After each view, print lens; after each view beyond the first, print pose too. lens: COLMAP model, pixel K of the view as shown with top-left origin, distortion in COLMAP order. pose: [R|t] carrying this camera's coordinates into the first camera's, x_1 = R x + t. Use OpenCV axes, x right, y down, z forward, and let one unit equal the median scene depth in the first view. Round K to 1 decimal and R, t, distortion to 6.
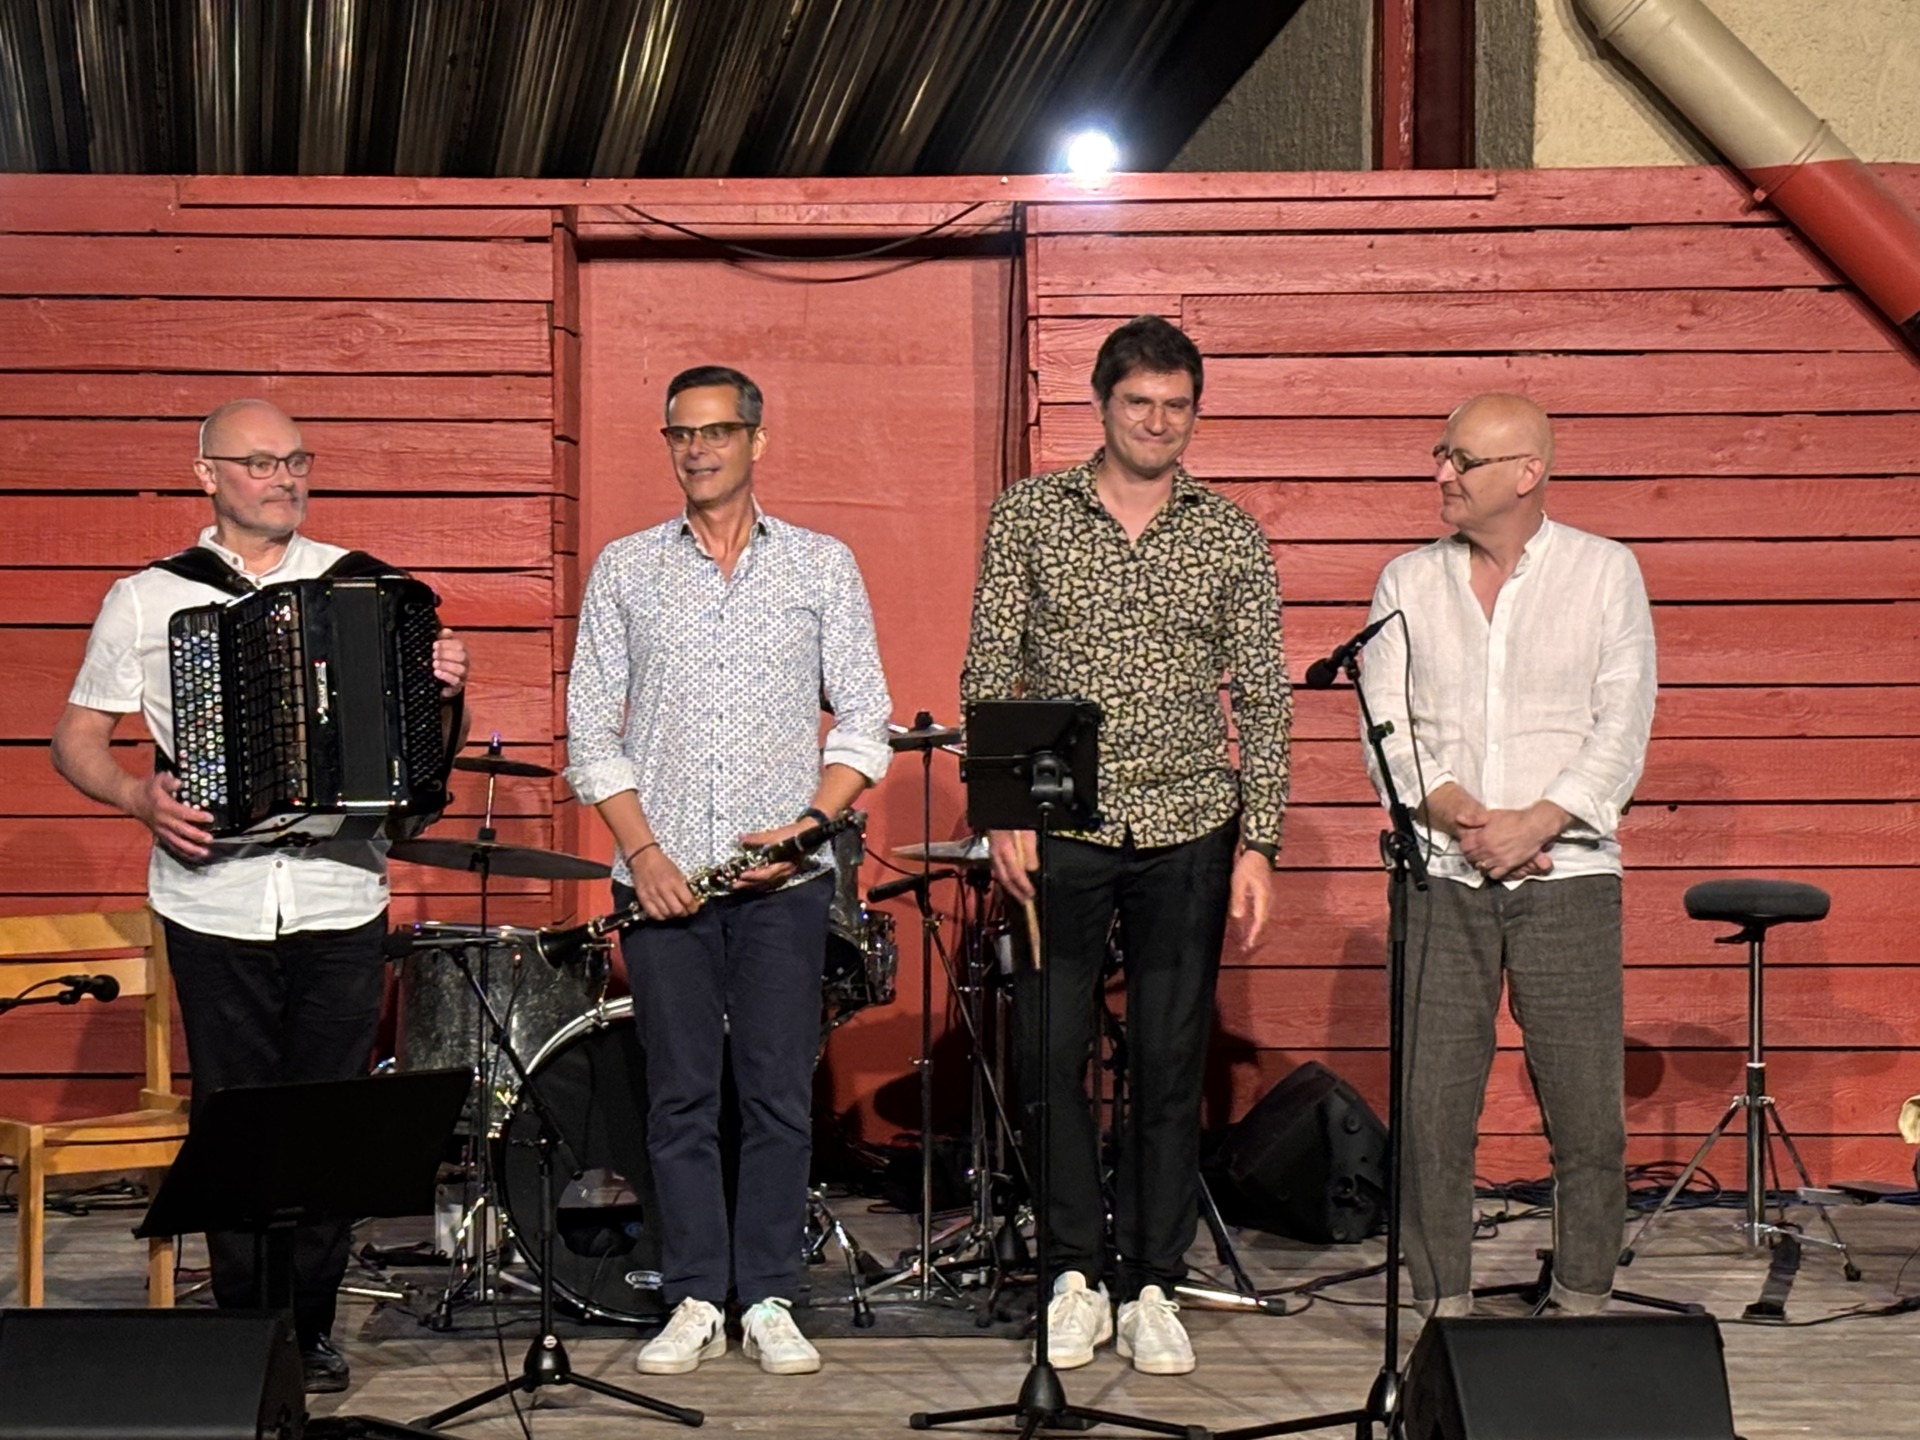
lens RADIAL K [[4866.5, 0, 964.9], [0, 4866.5, 717.1], [0, 0, 1]] dist [0.130331, 0.000000]
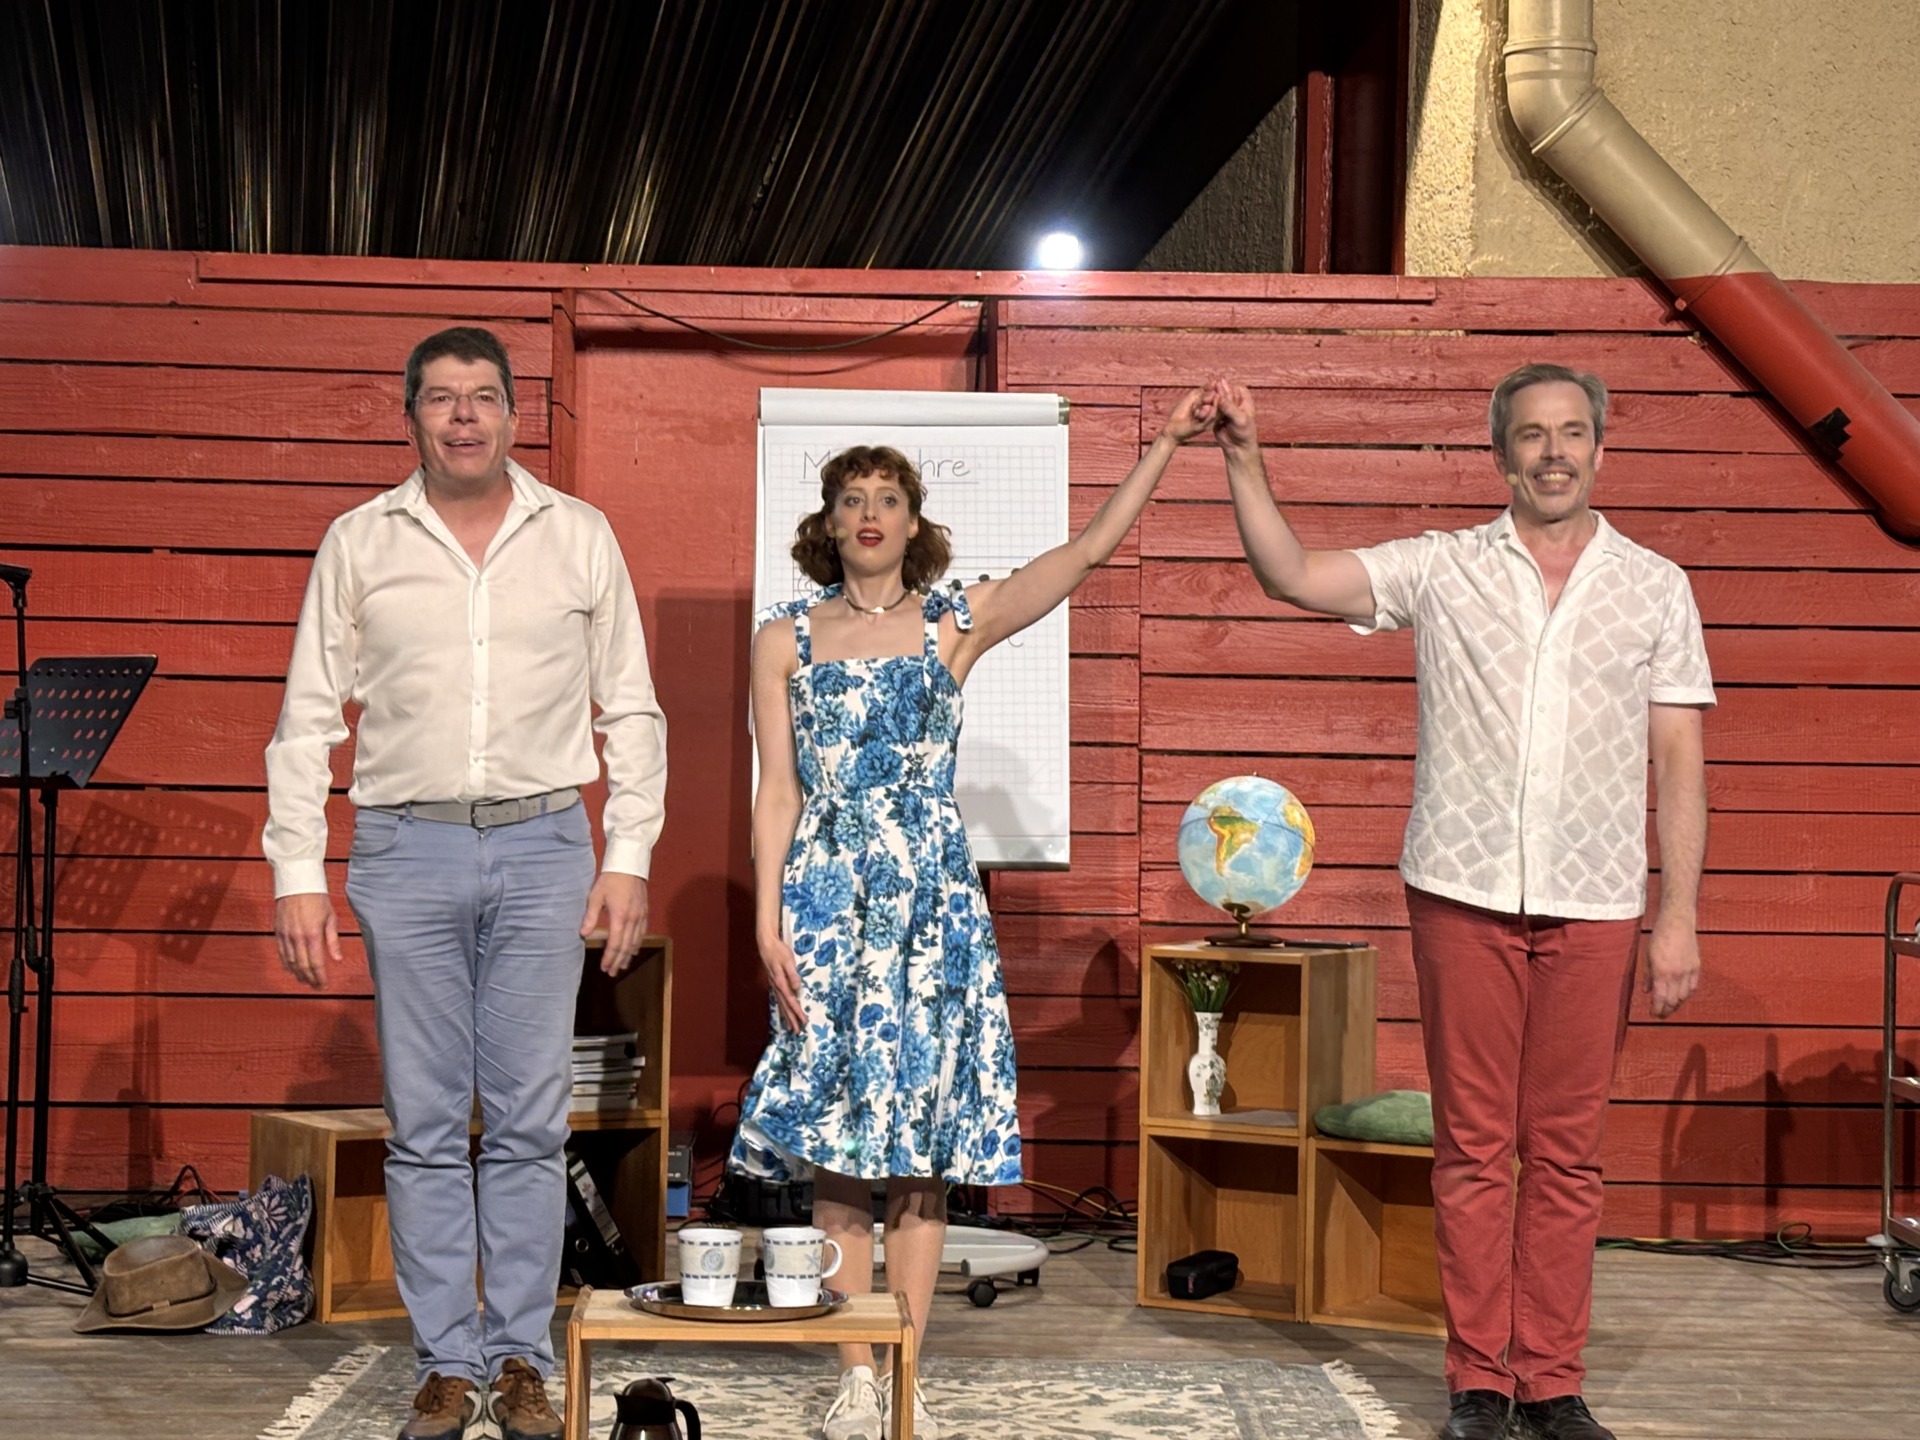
lens RADIAL K [[3532.0, 0, 959.7], [0, 3532.0, 699.2], [0, 0, 1]] dist [0.127632, 0.000000]
pose [[0.999133, 0.019283, 0.036908, -0.022763], [-0.017518, 0.998714, -0.047569, 0.019680], [-0.037778, 0.046881, 0.998186, 0.228909]]
